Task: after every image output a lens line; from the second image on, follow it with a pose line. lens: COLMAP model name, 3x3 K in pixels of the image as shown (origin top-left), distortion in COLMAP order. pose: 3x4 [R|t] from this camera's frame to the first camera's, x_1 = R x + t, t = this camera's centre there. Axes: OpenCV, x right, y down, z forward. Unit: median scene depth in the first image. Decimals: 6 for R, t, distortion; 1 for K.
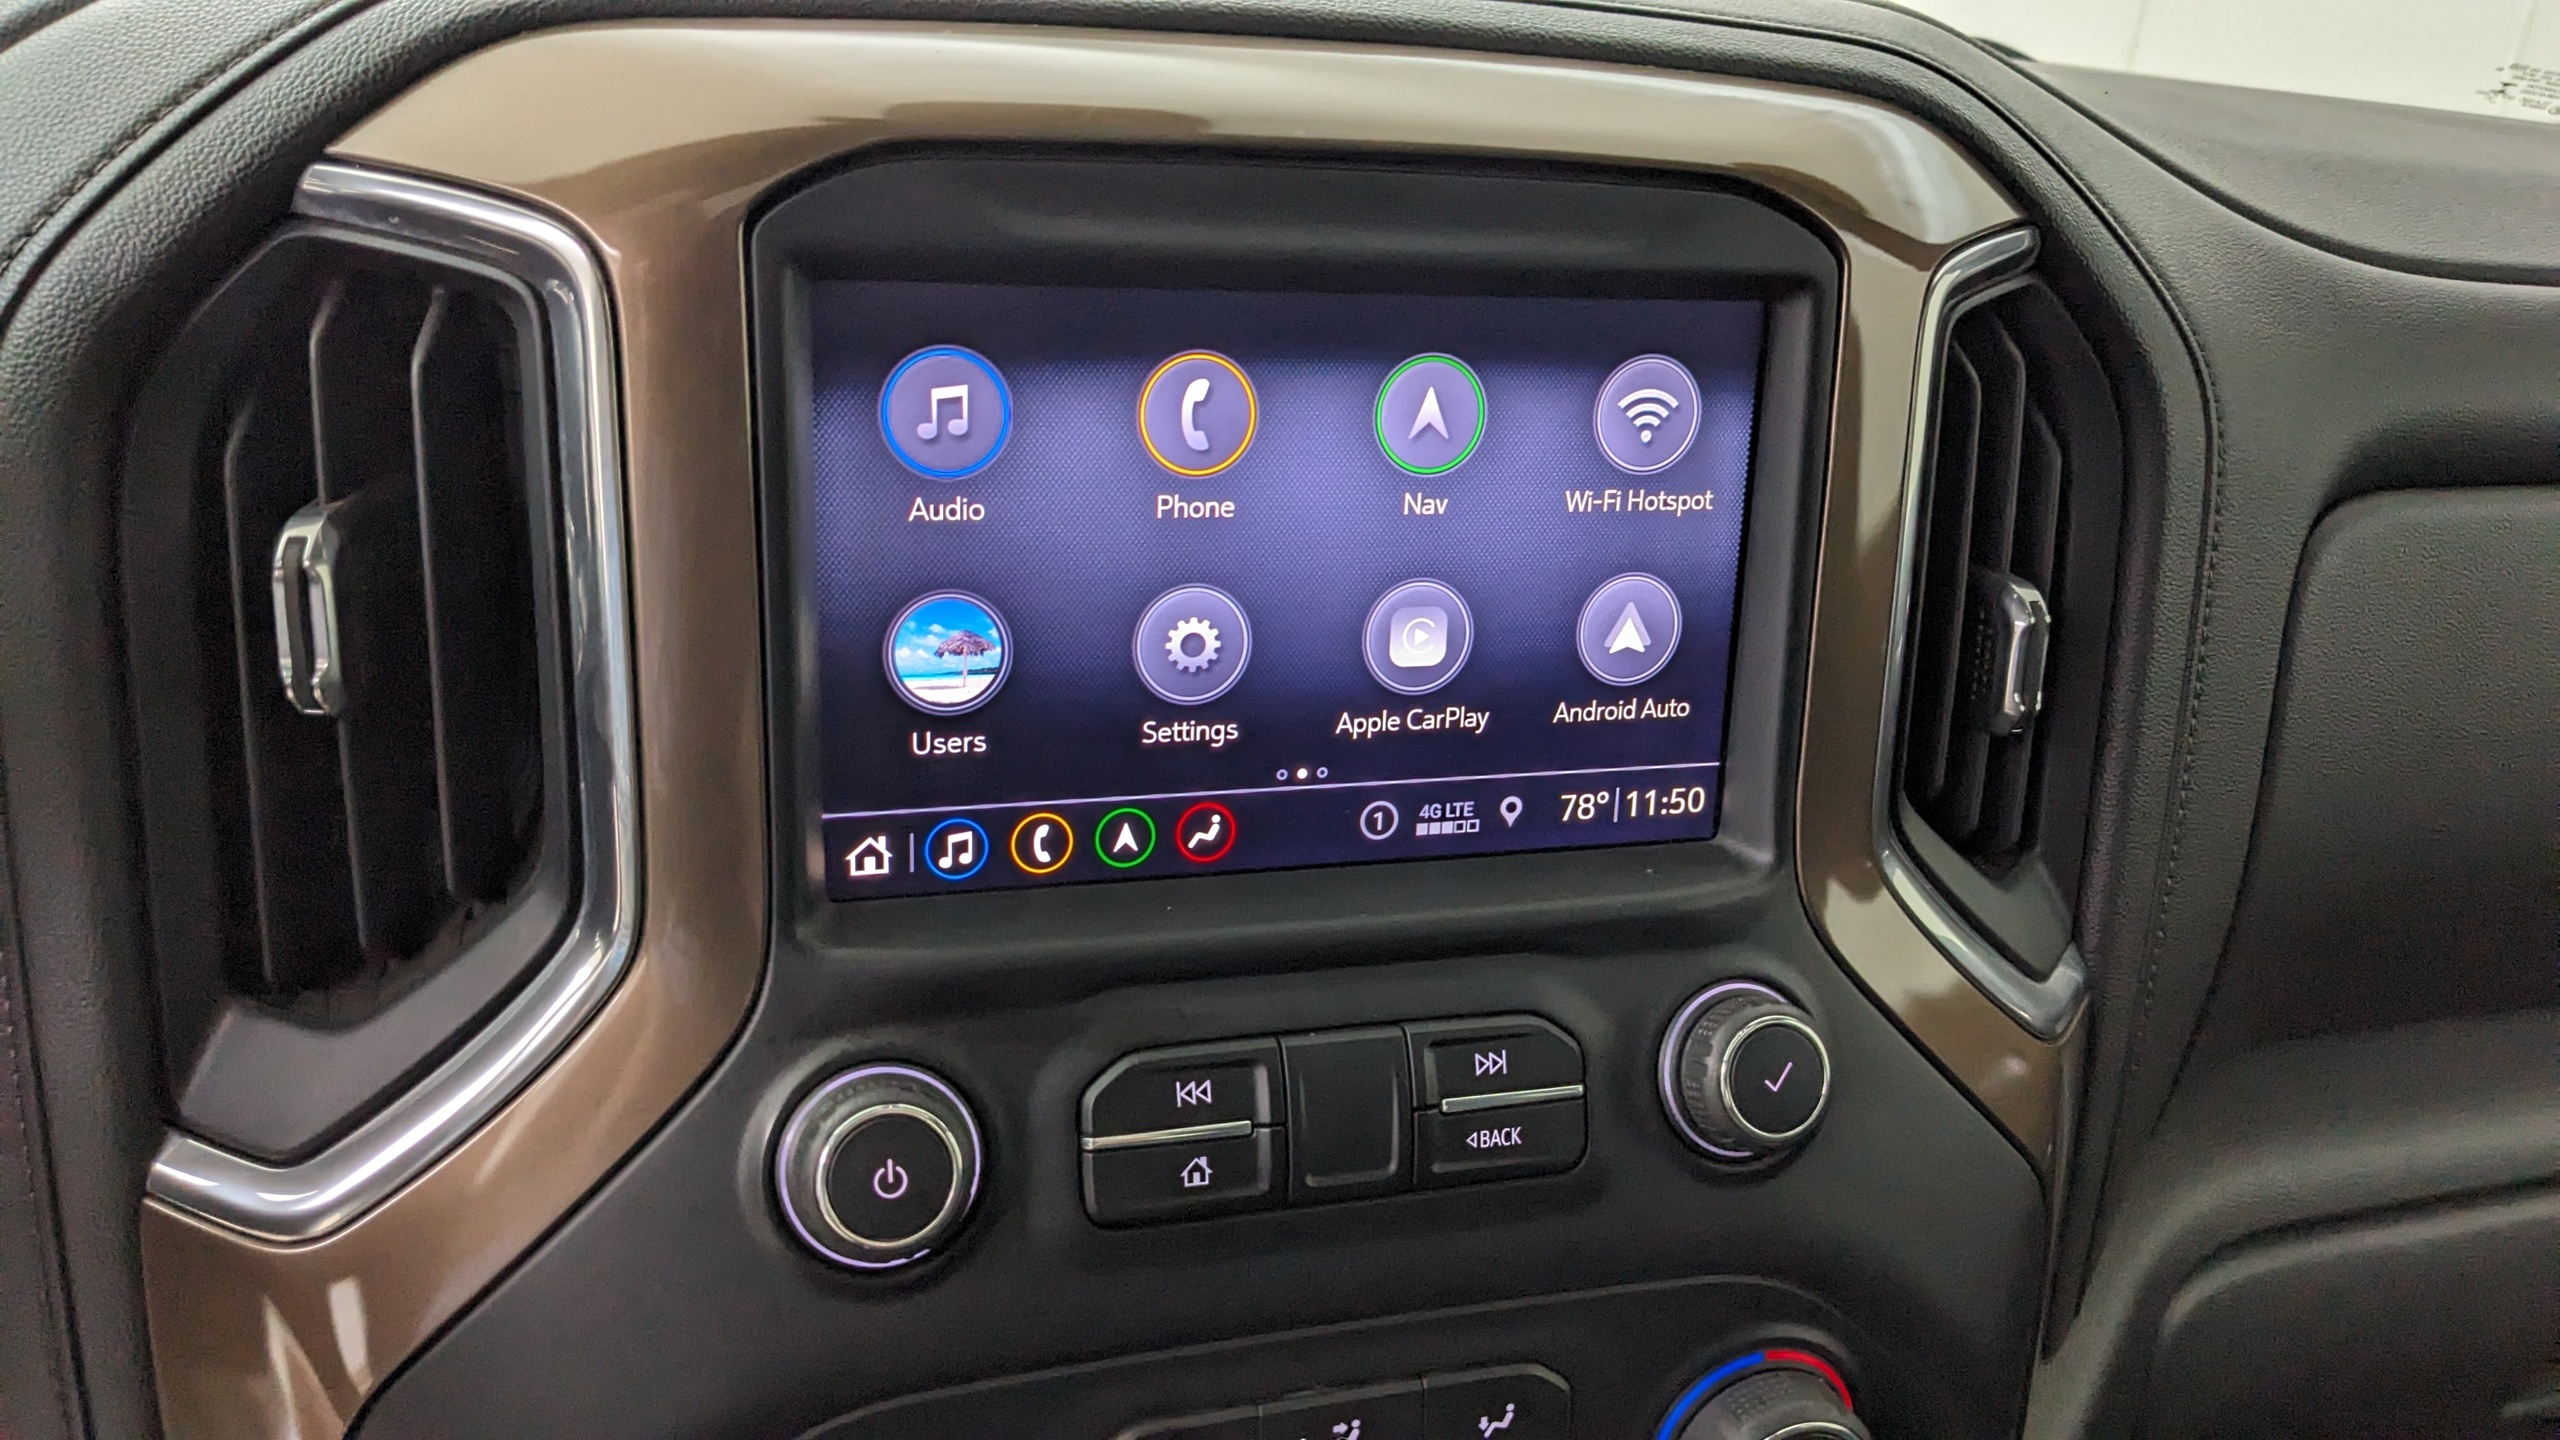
lens RADIAL K [[1875.3, 0, 1279.1], [0, 1875.3, 732.4], [0, 0, 1]] dist [-0.003060, -0.062389]
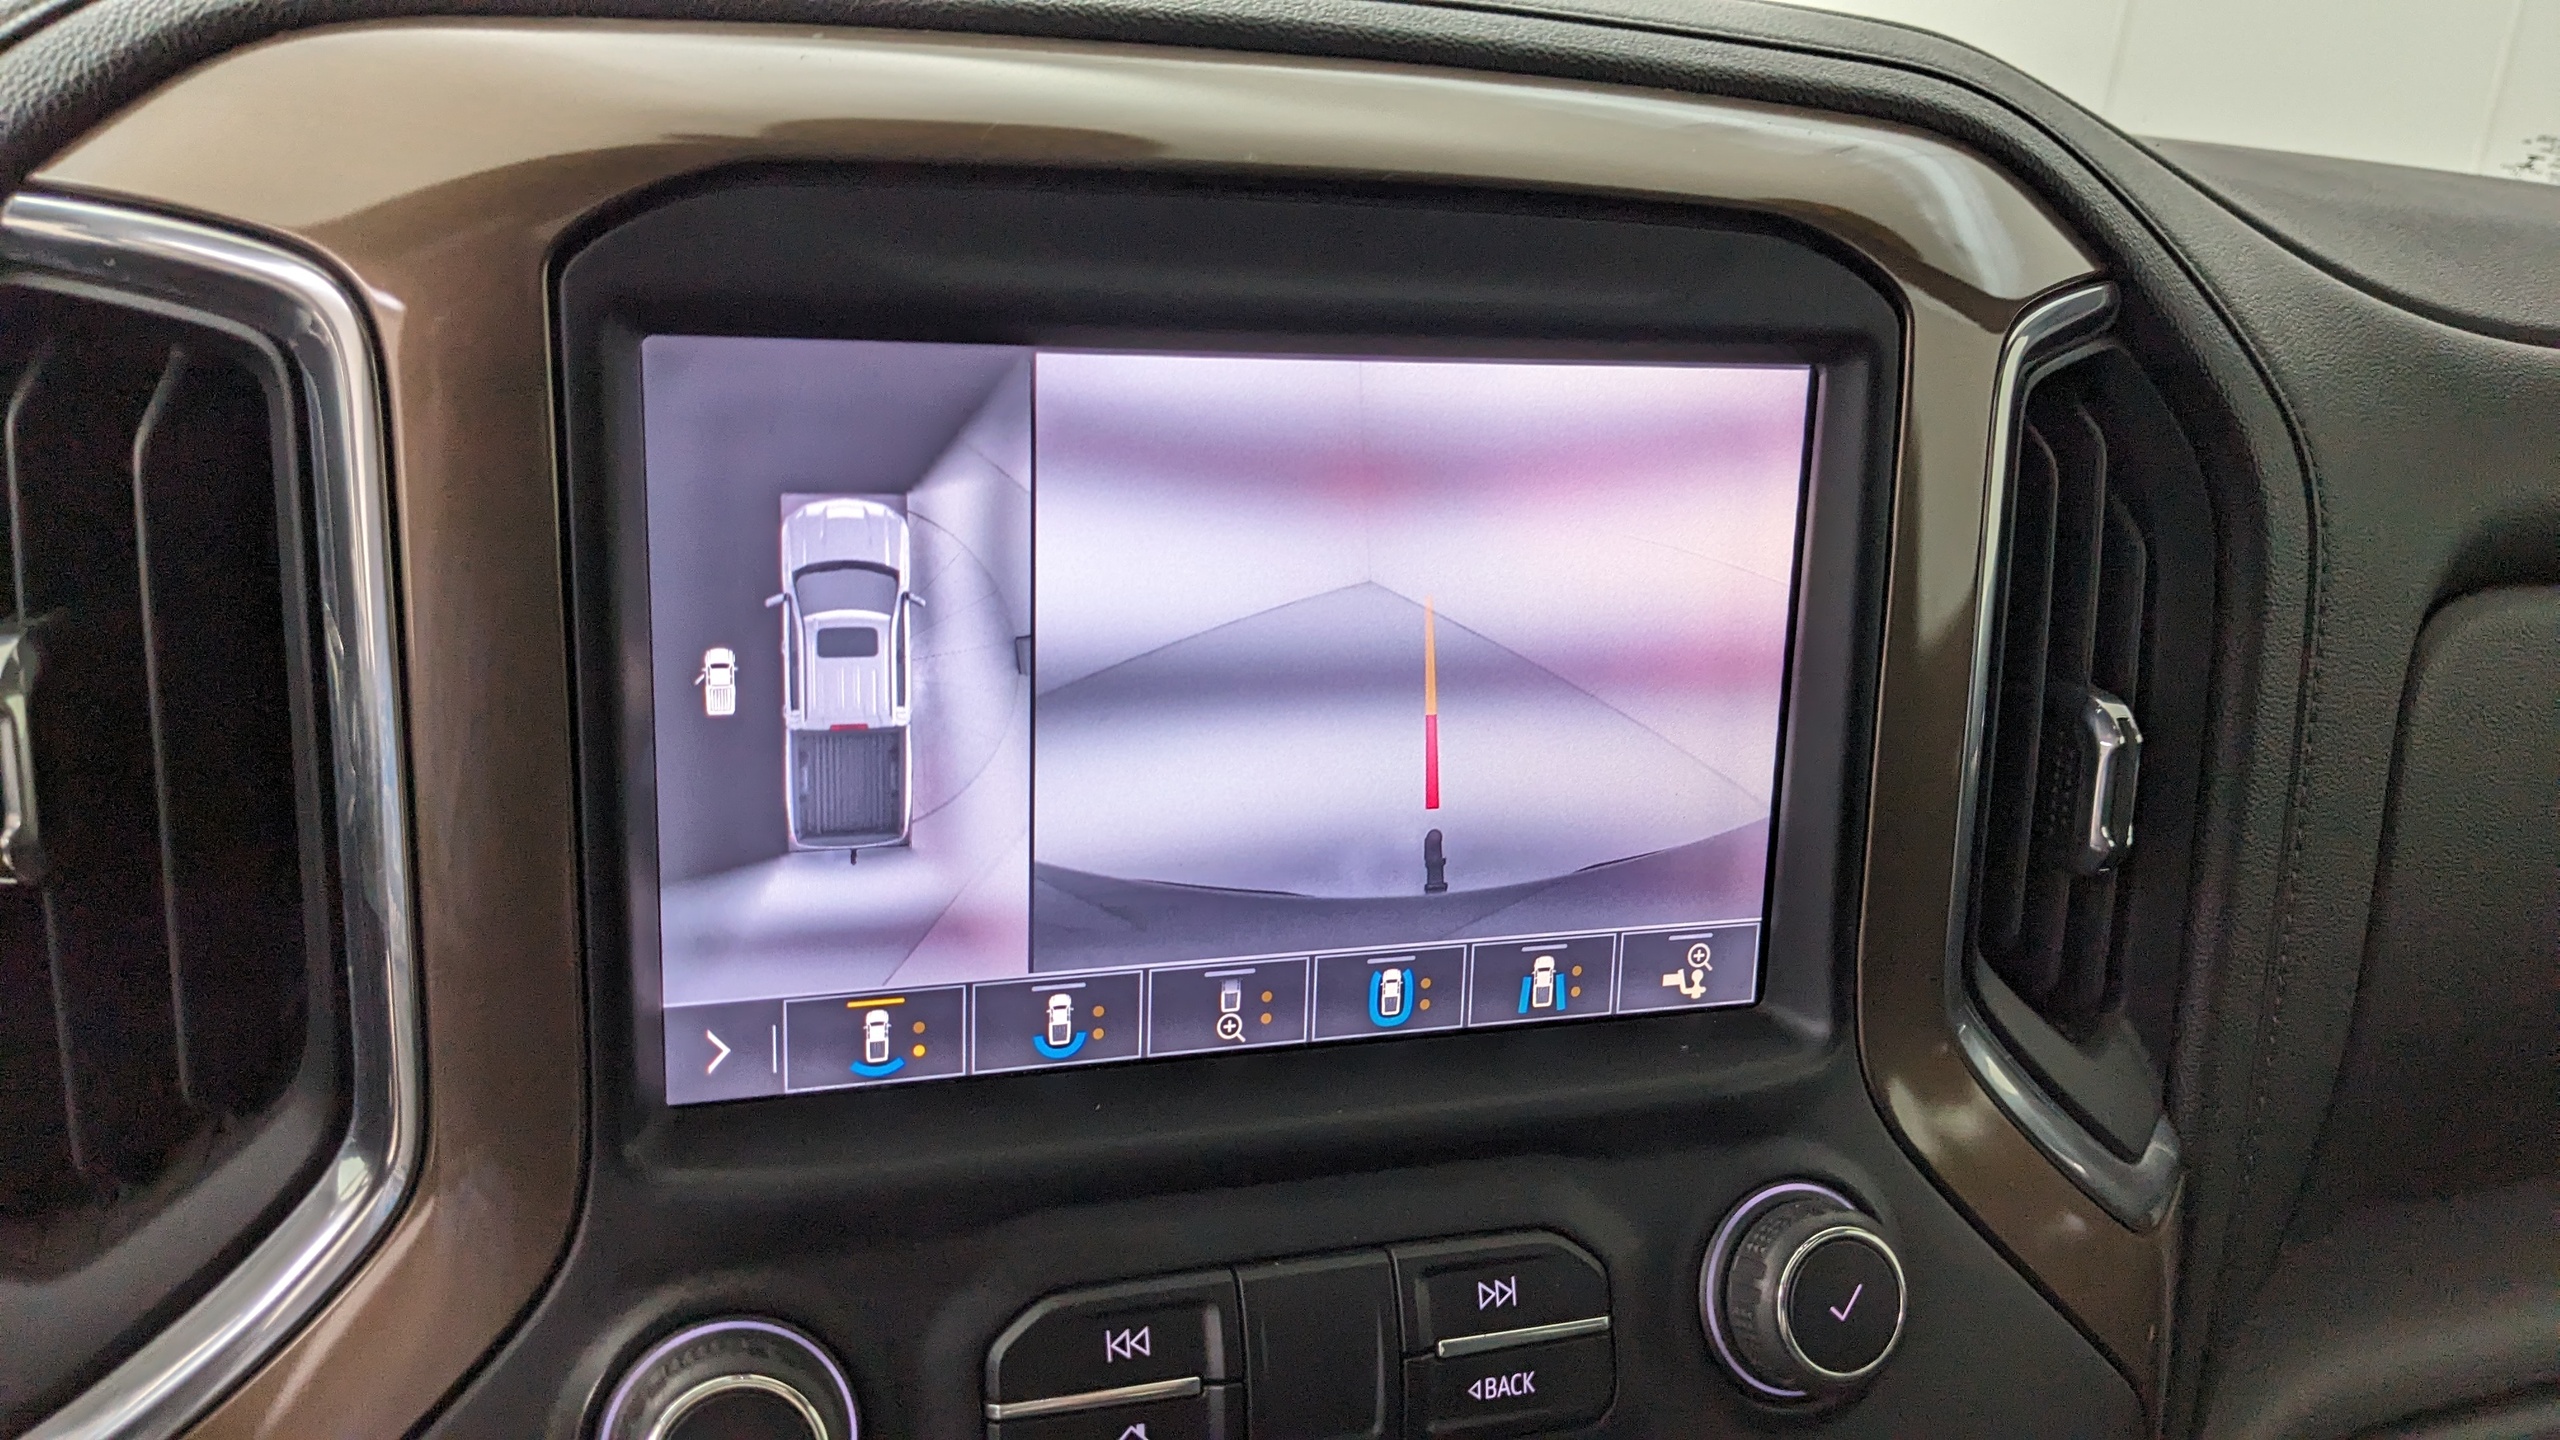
lens RADIAL K [[1875.3, 0, 1278.1], [0, 1875.3, 722.4], [0, 0, 1]] dist [-0.003060, -0.062389]
pose [[0.999860, -0.007386, 0.014983, 0.007827], [0.008273, 0.998163, -0.060021, -0.022122], [-0.014512, 0.060136, 0.998085, 0.173006]]
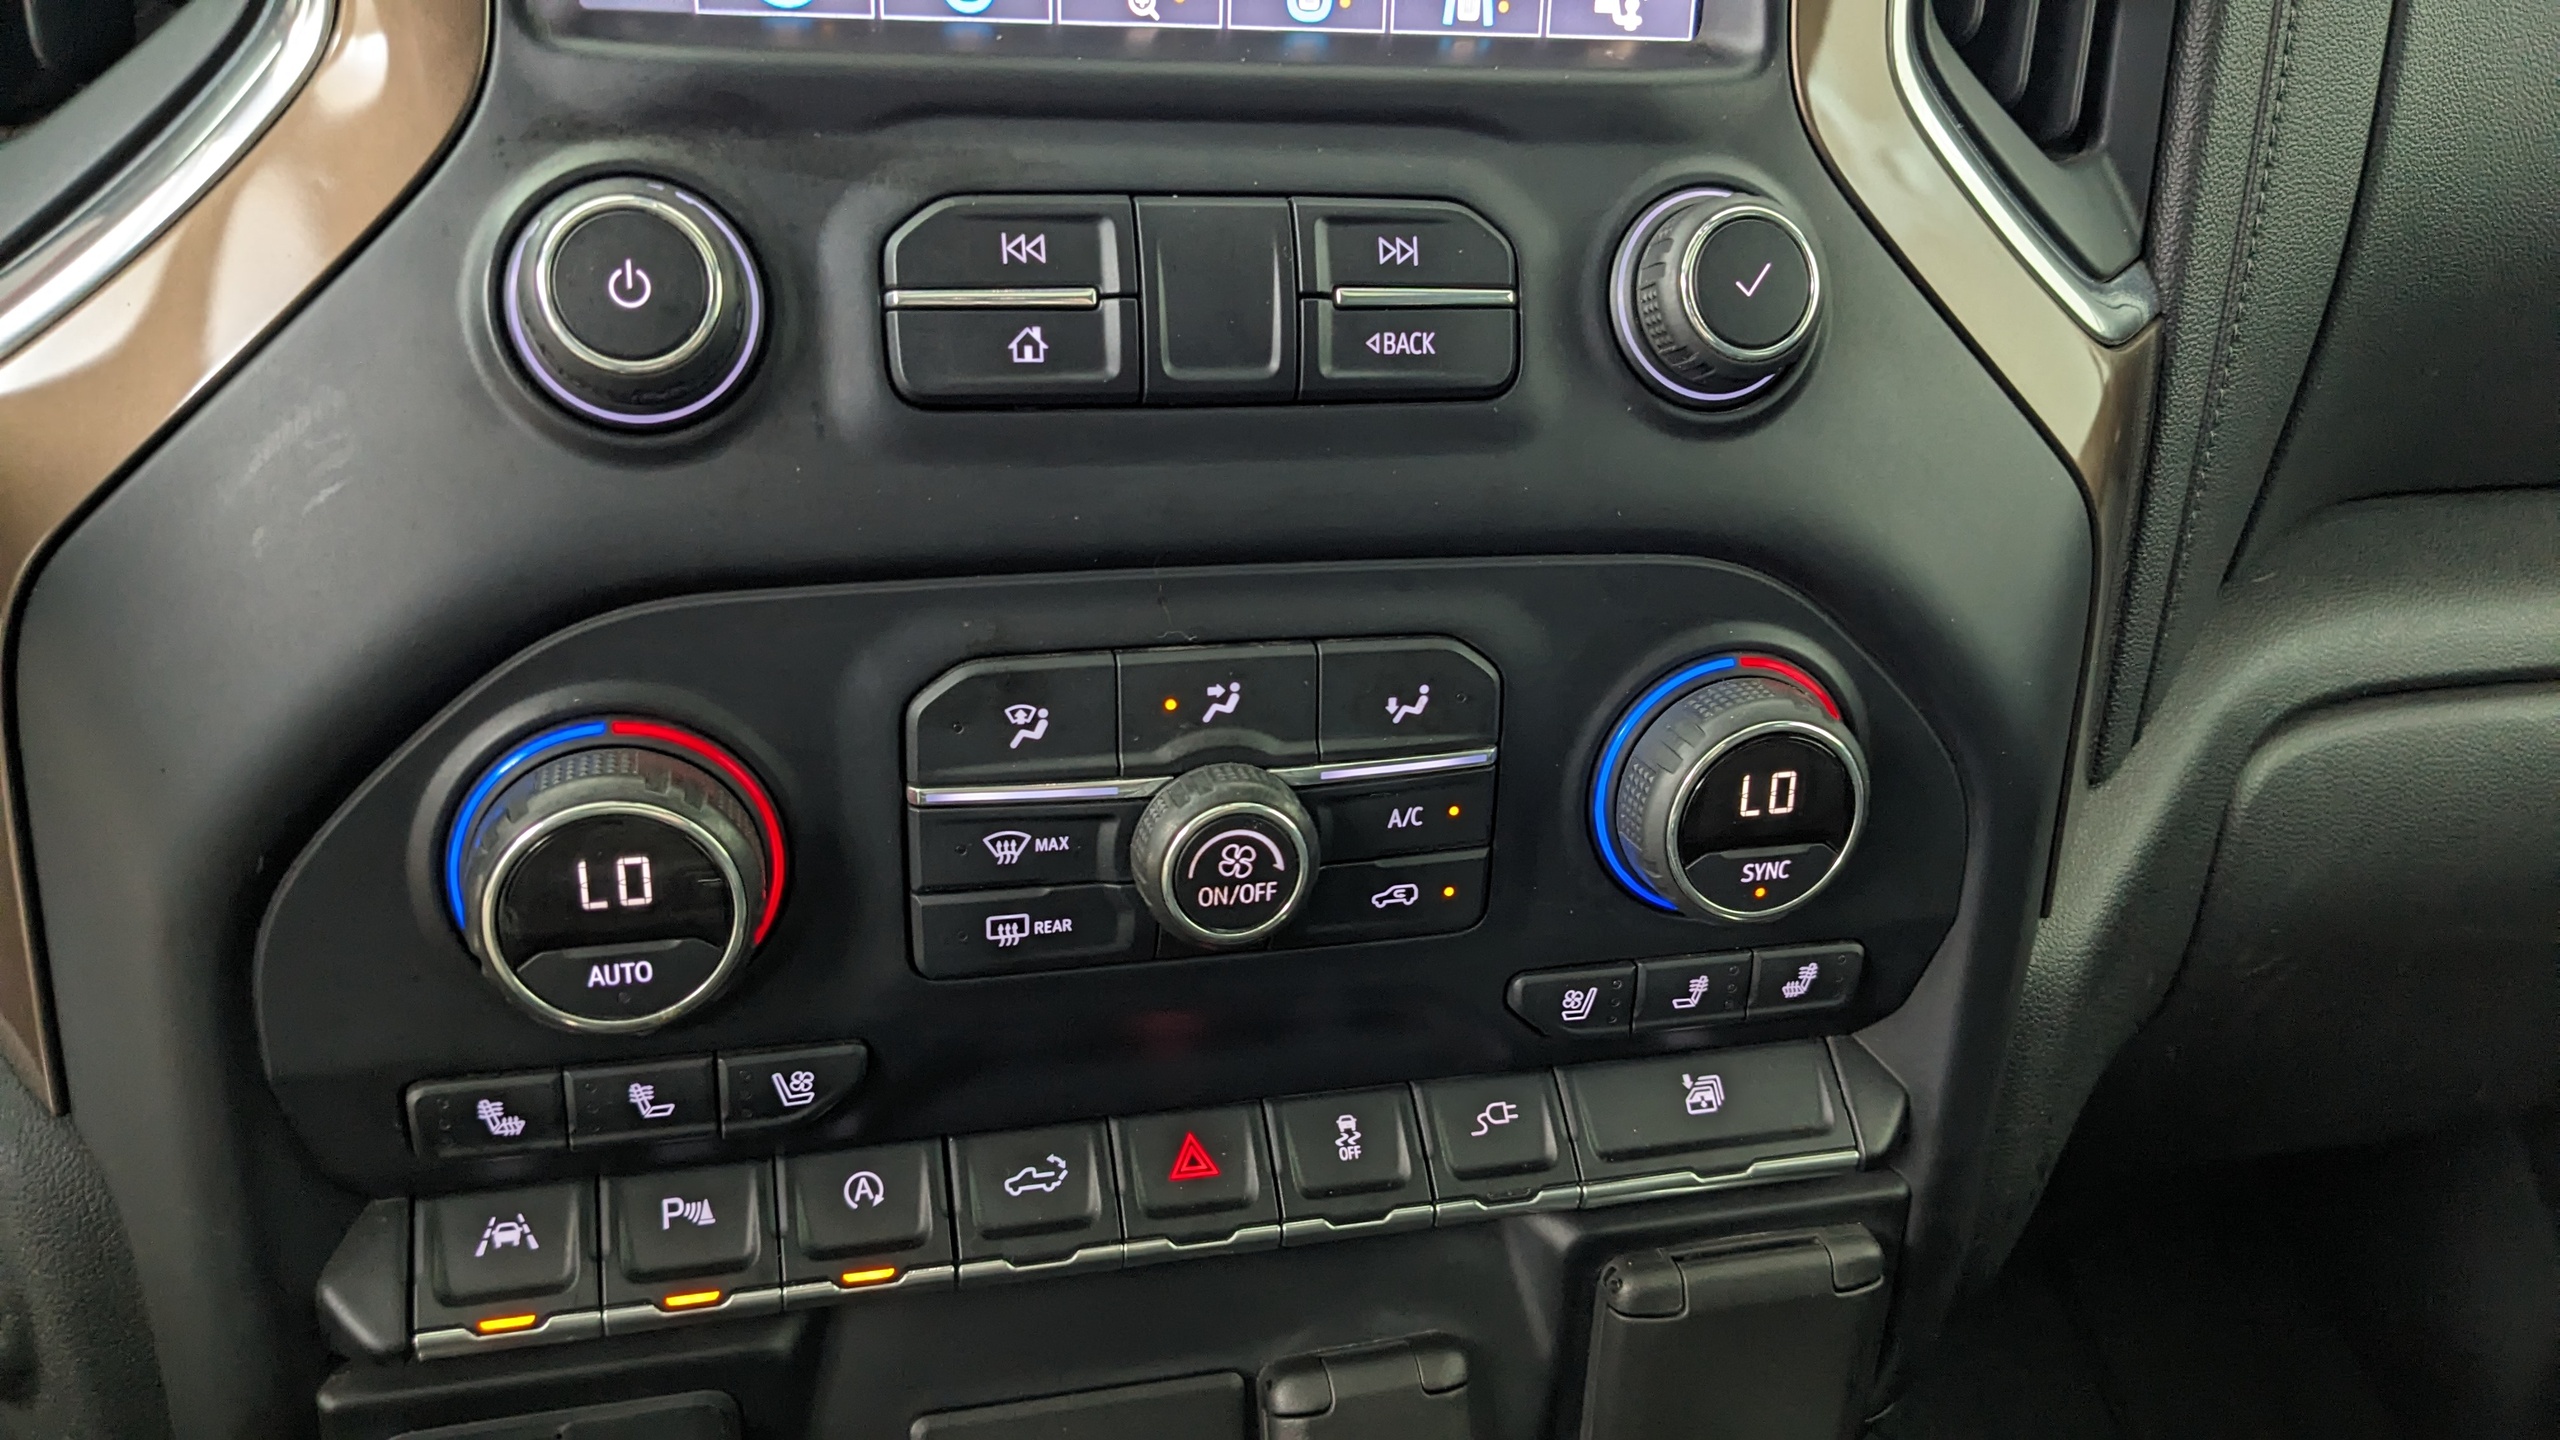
lens RADIAL K [[1875.3, 0, 1297.1], [0, 1875.3, 775.9], [0, 0, 1]] dist [-0.003060, -0.062389]
pose [[0.998565, 0.009002, -0.052785, 0.112244], [-0.003203, 0.994044, 0.108930, 0.310582], [0.053451, -0.108604, 0.992647, 0.150976]]
